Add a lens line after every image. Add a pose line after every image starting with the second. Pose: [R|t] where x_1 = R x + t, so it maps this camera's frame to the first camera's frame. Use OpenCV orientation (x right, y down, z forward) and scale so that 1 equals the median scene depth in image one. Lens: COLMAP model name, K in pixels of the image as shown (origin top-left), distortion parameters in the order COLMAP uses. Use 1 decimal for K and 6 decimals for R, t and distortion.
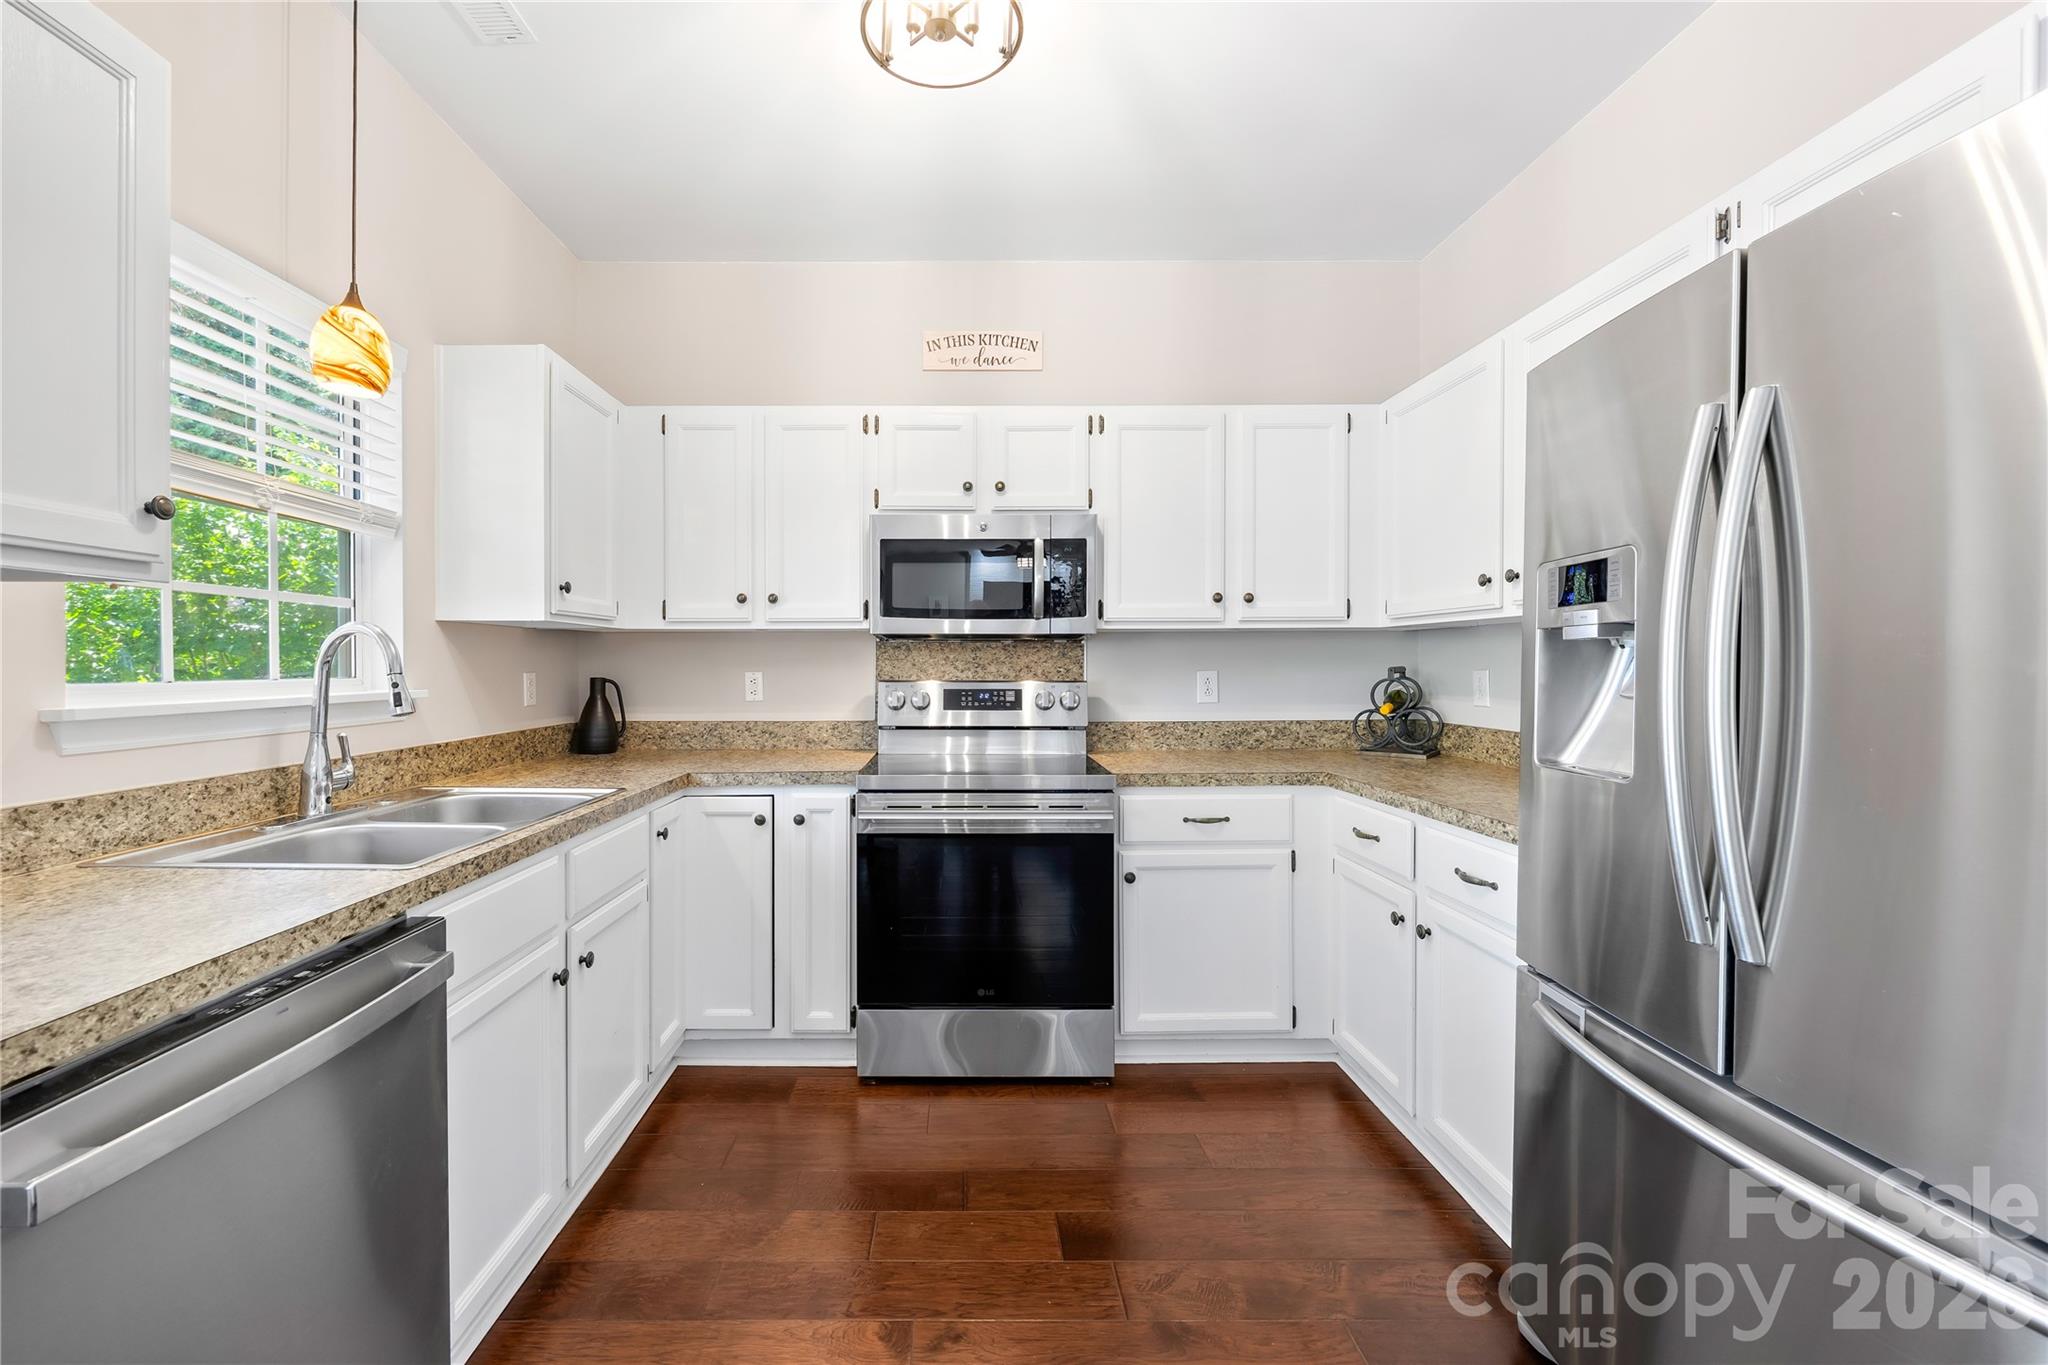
lens RADIAL K [[791.4, 0, 917.5], [0, 791.4, 667.6], [0, 0, 1]] dist [-0.006232, 0.000892]
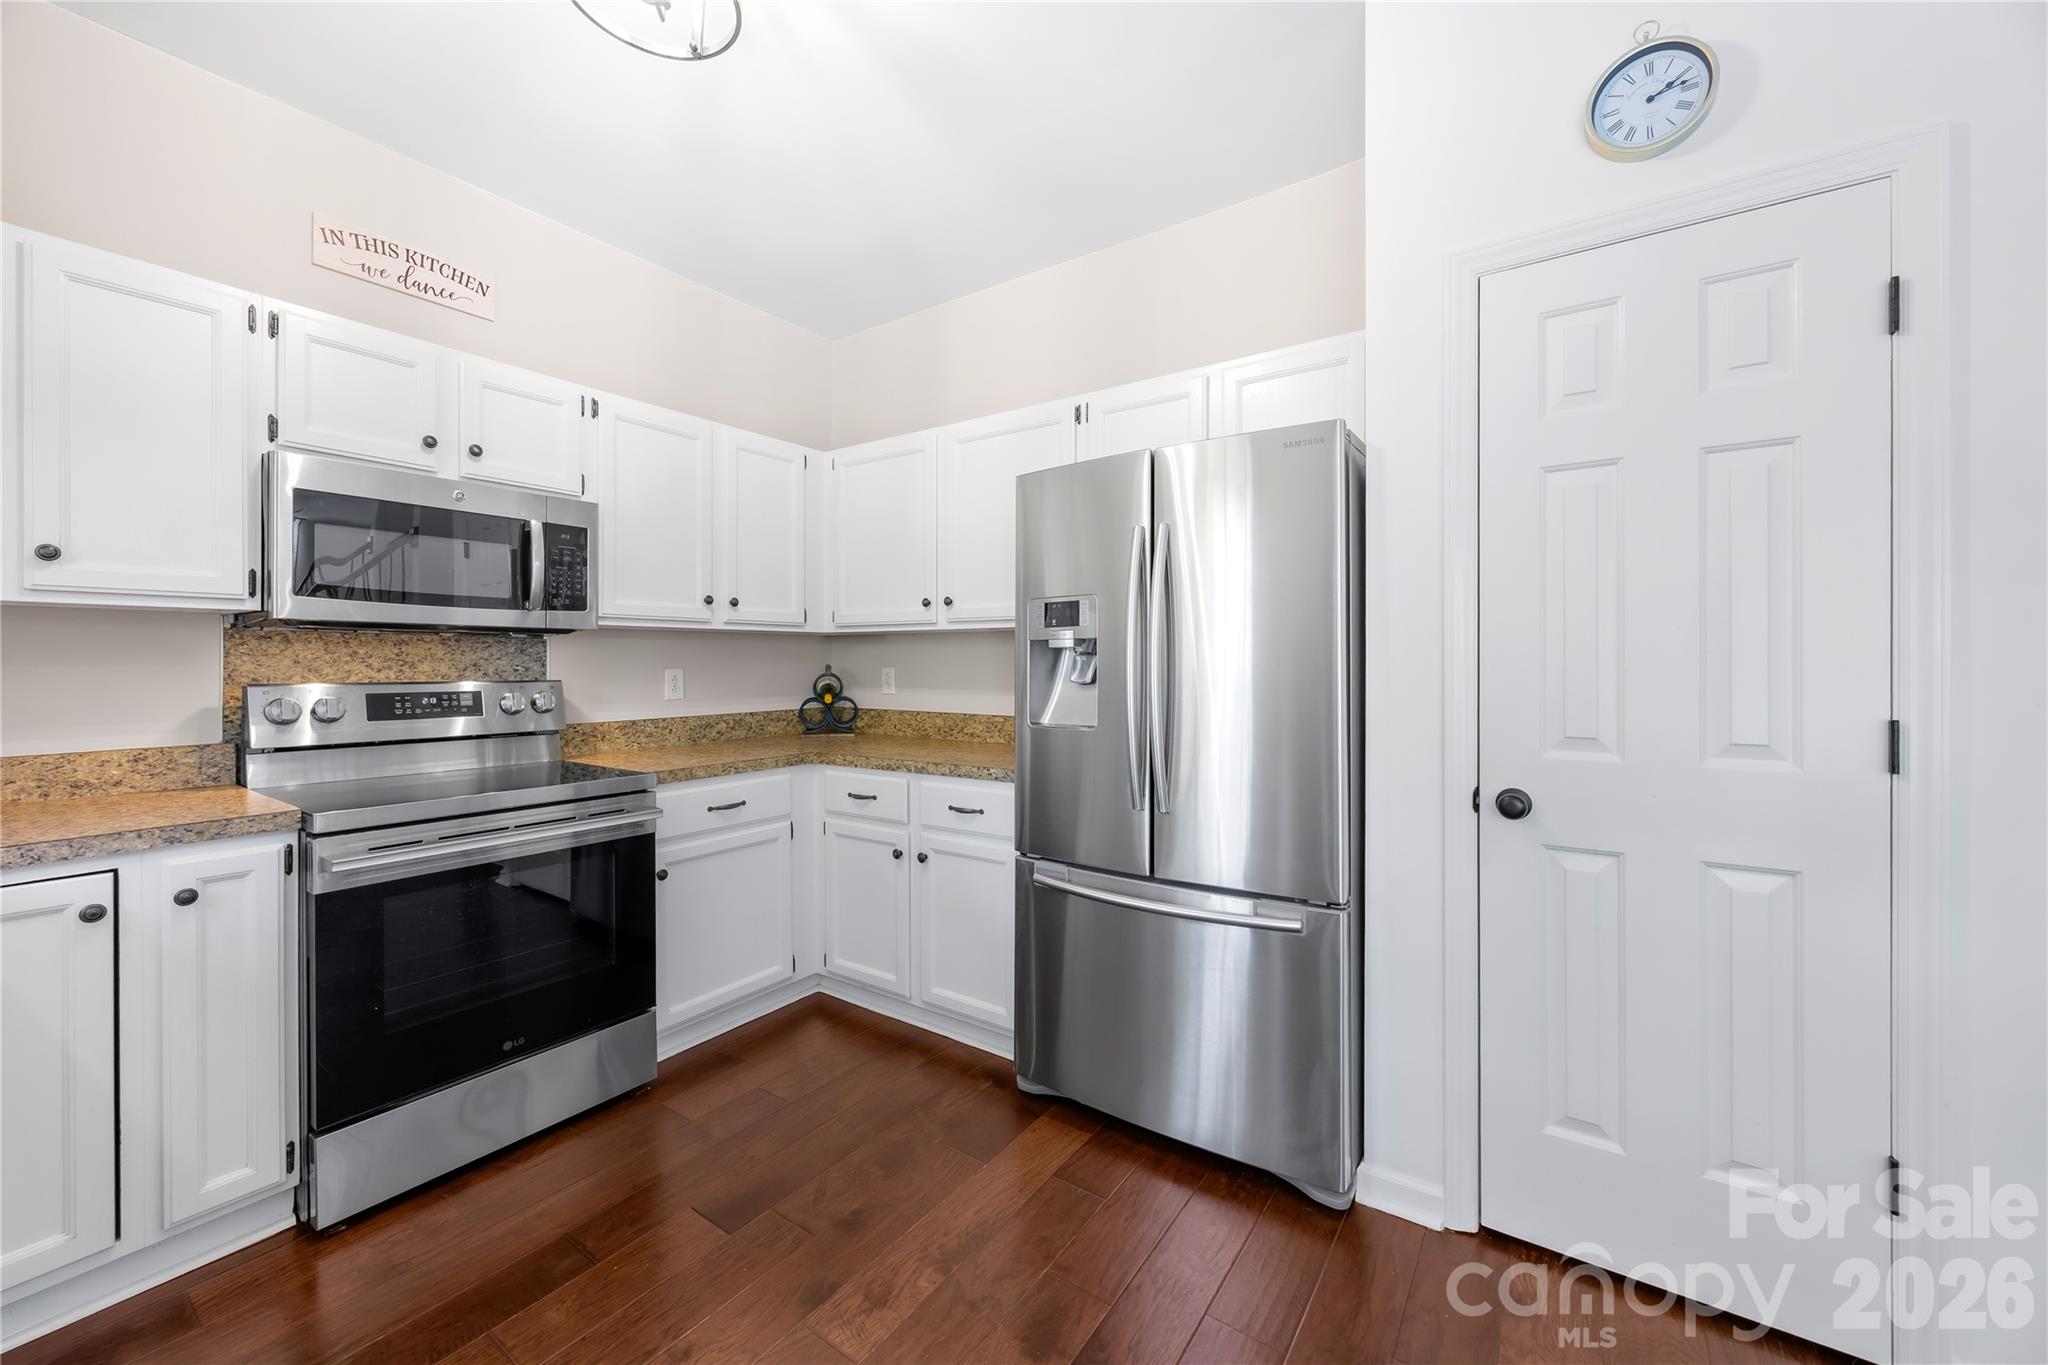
lens RADIAL K [[791.4, 0, 1007.8], [0, 791.4, 660.2], [0, 0, 1]] dist [-0.006232, 0.000892]
pose [[0.573532, 0.004616, 0.819170, -0.268256], [0.001976, 0.999973, -0.007018, 0.001191], [-0.819181, 0.005644, 0.573508, 0.058308]]
